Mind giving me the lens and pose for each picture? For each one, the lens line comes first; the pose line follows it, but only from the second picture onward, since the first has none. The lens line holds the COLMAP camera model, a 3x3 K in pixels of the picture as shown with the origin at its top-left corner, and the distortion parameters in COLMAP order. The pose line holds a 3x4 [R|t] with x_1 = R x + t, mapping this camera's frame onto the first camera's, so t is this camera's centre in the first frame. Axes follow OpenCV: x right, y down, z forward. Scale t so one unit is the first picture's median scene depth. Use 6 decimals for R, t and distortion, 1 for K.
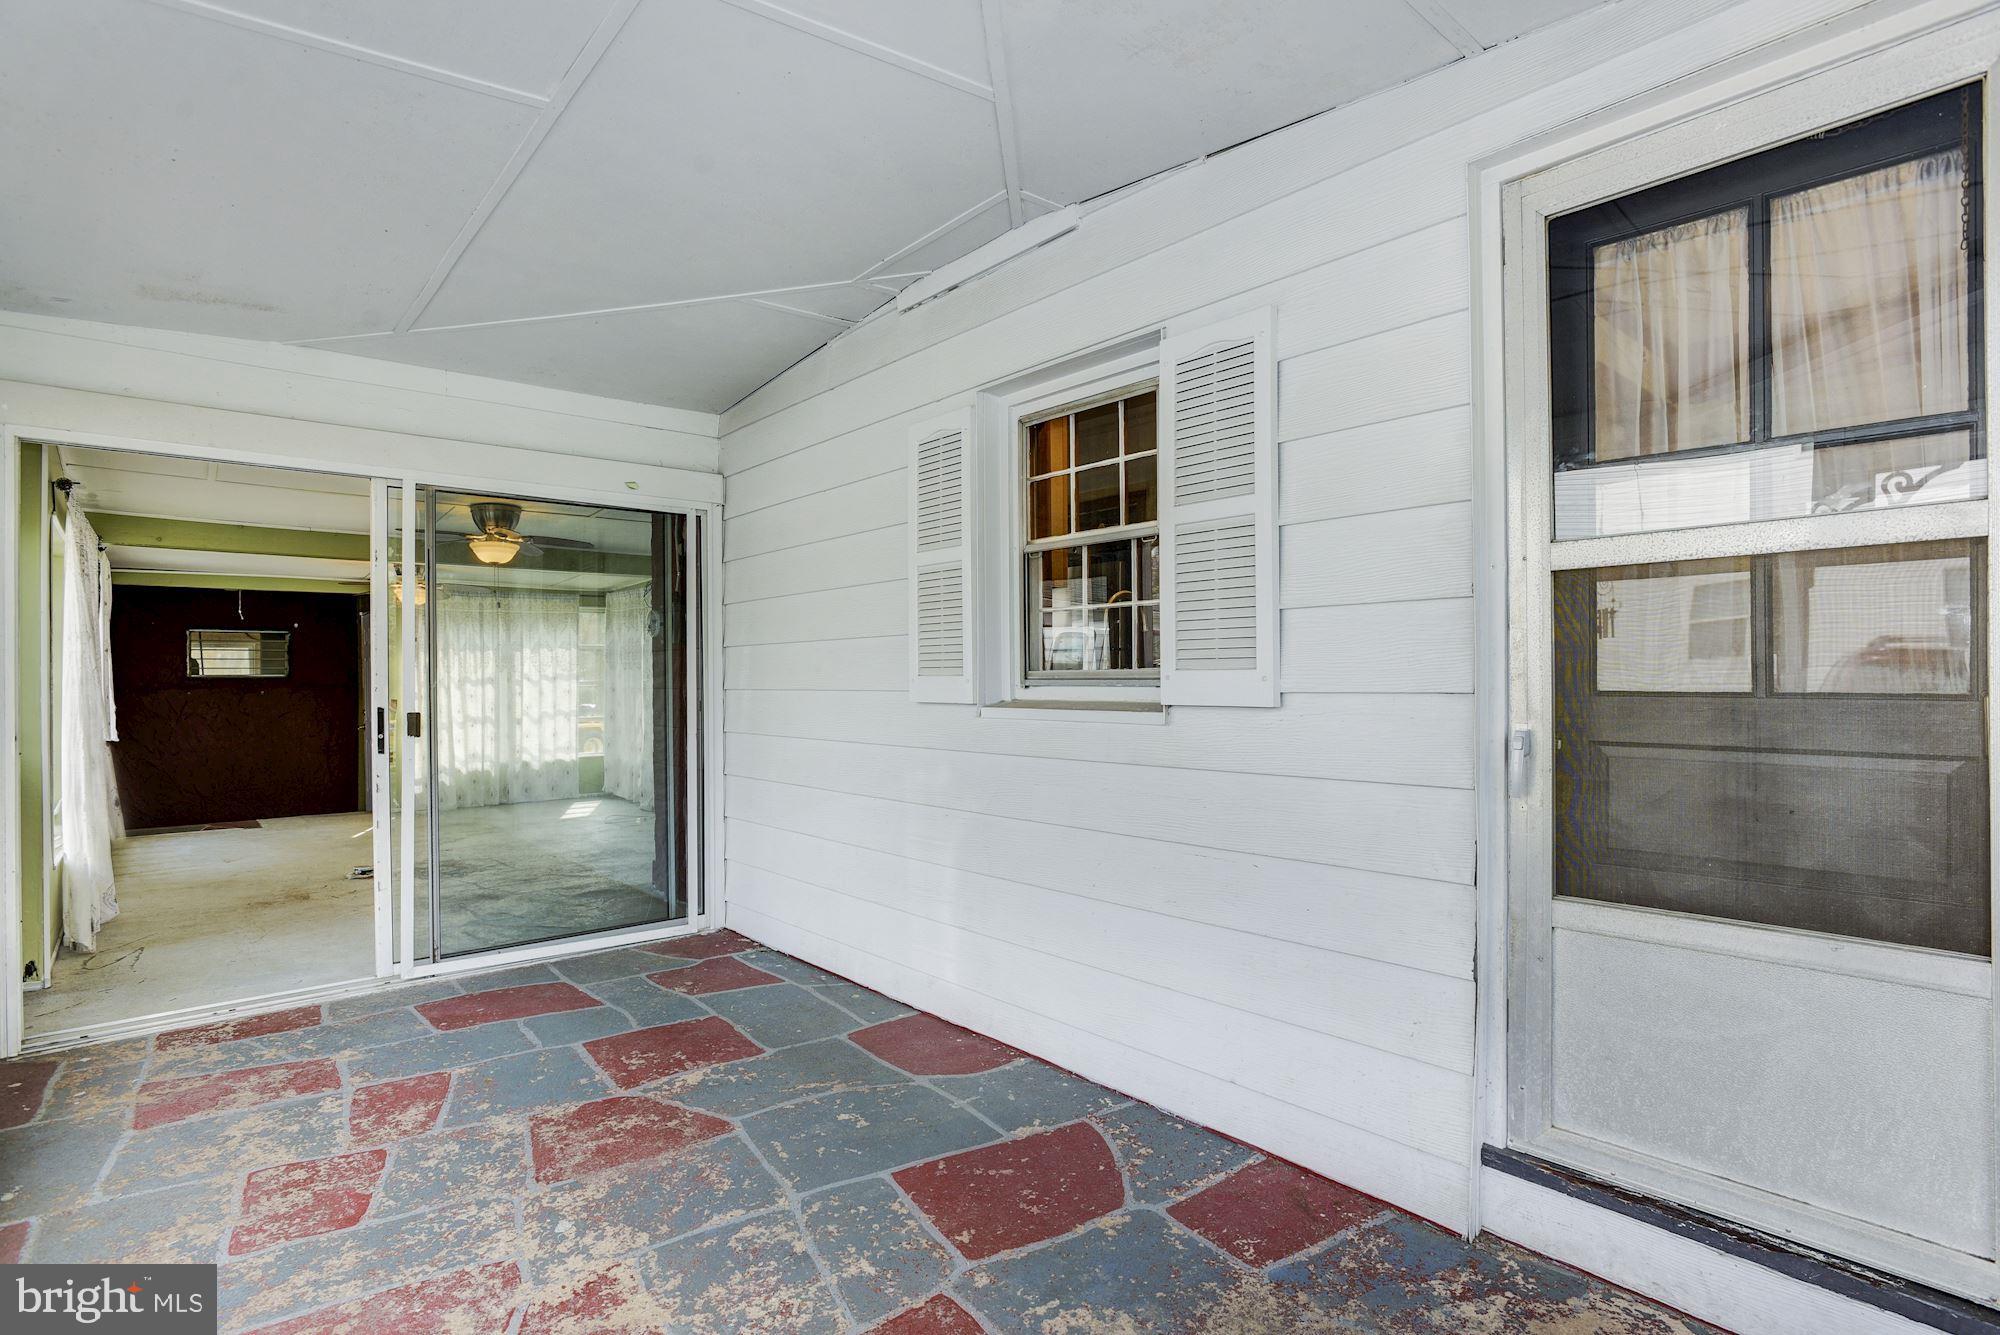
lens RADIAL K [[1000.2, 0, 1000.0], [0, 1000.2, 667.5], [0, 0, 1]] dist [-0.053188, 0.033584]
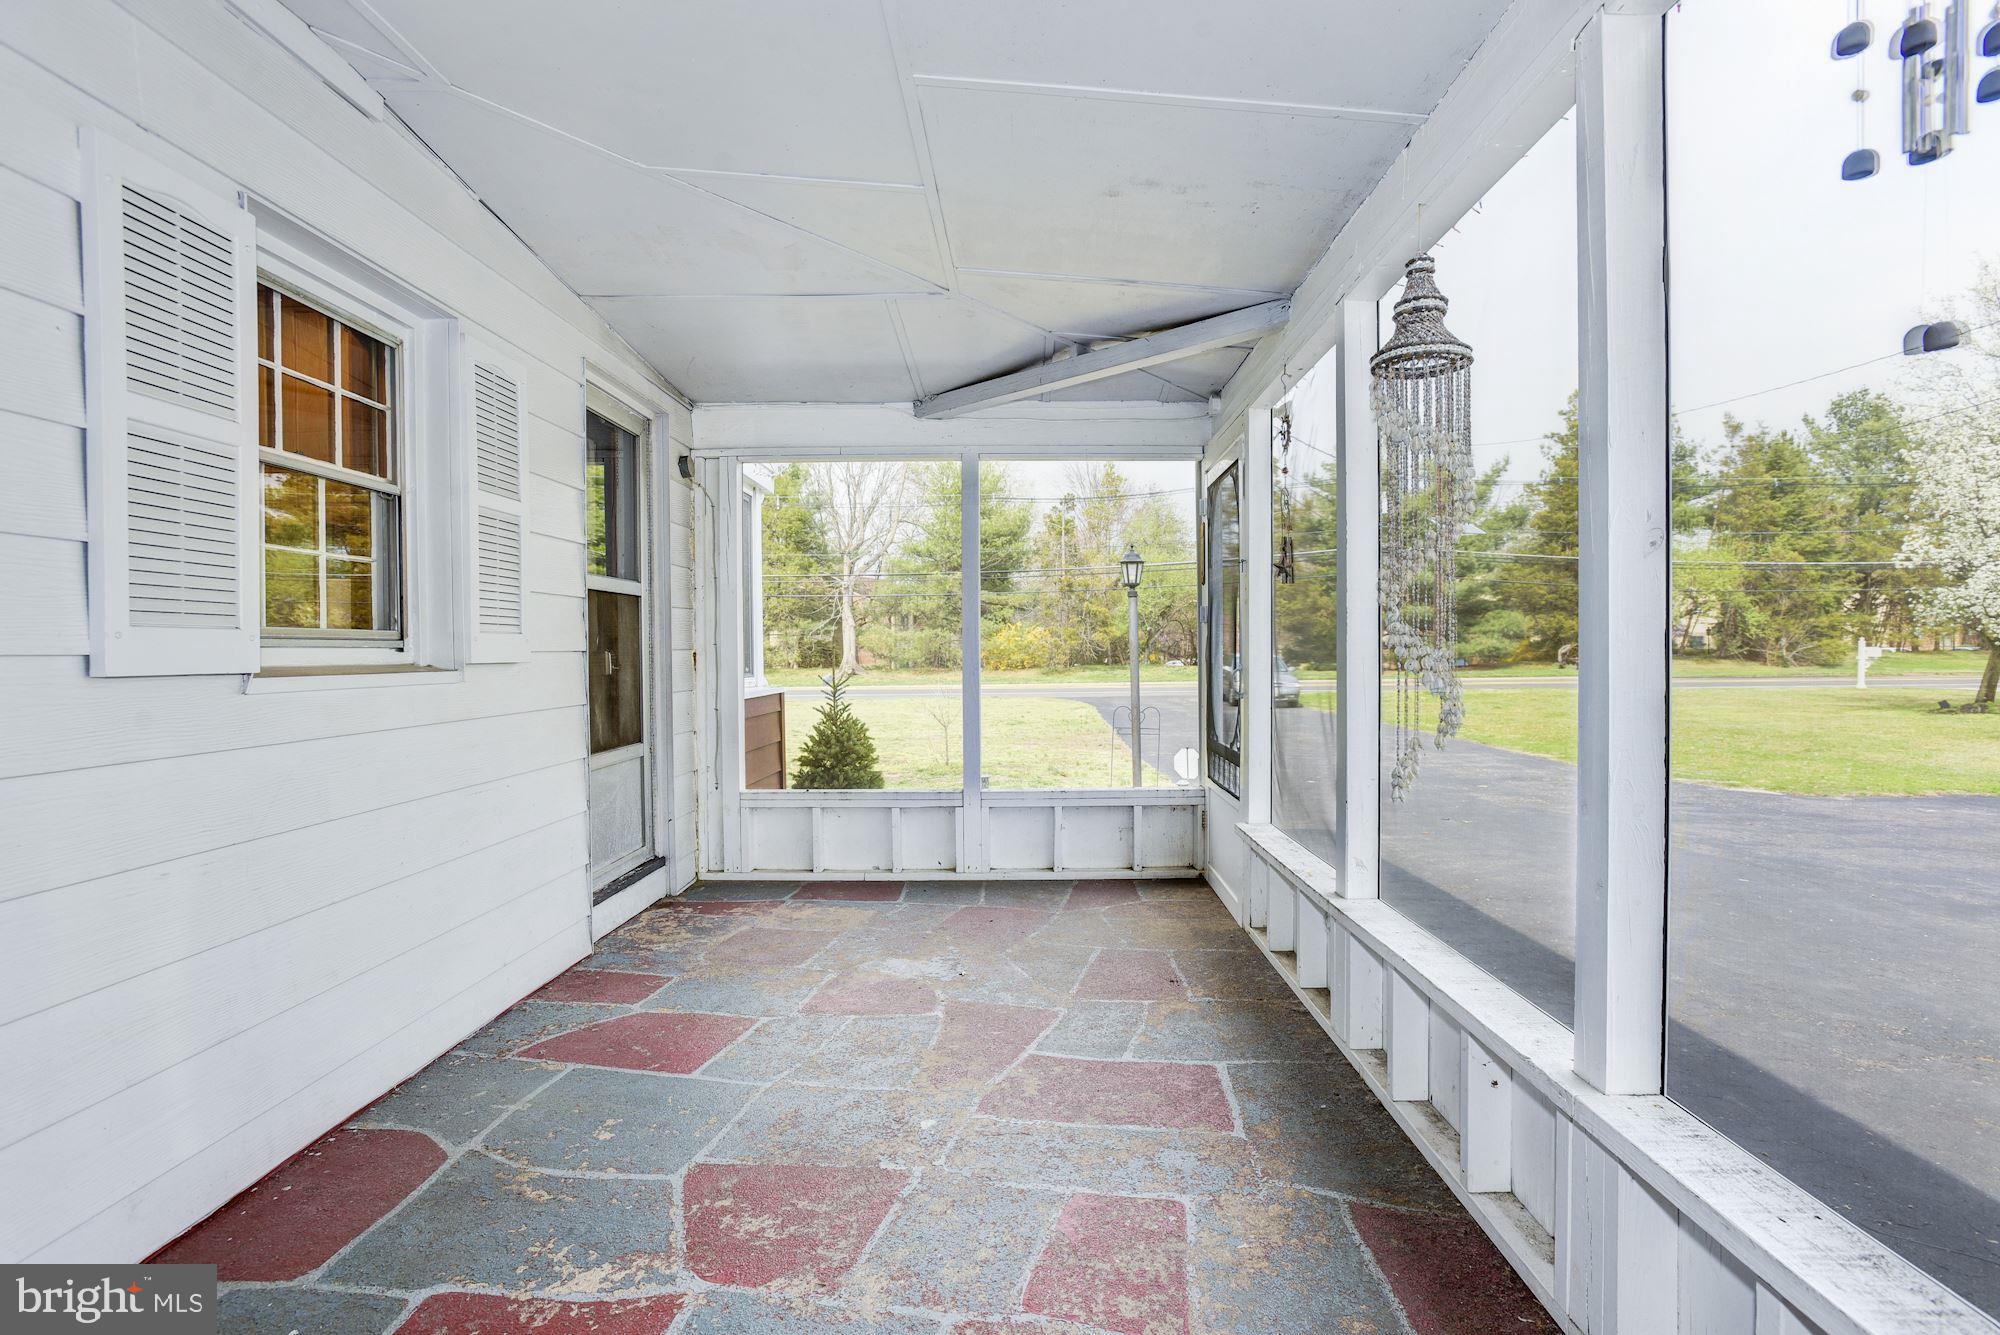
lens RADIAL K [[974.0, 0, 1000.0], [0, 974.0, 667.5], [0, 0, 1]] dist [0.001333, 0.000319]
pose [[-0.738744, 0.003157, 0.673978, -0.508963], [0.007847, 0.999962, 0.003917, 0.020474], [-0.673940, 0.008182, -0.738741, 0.714424]]
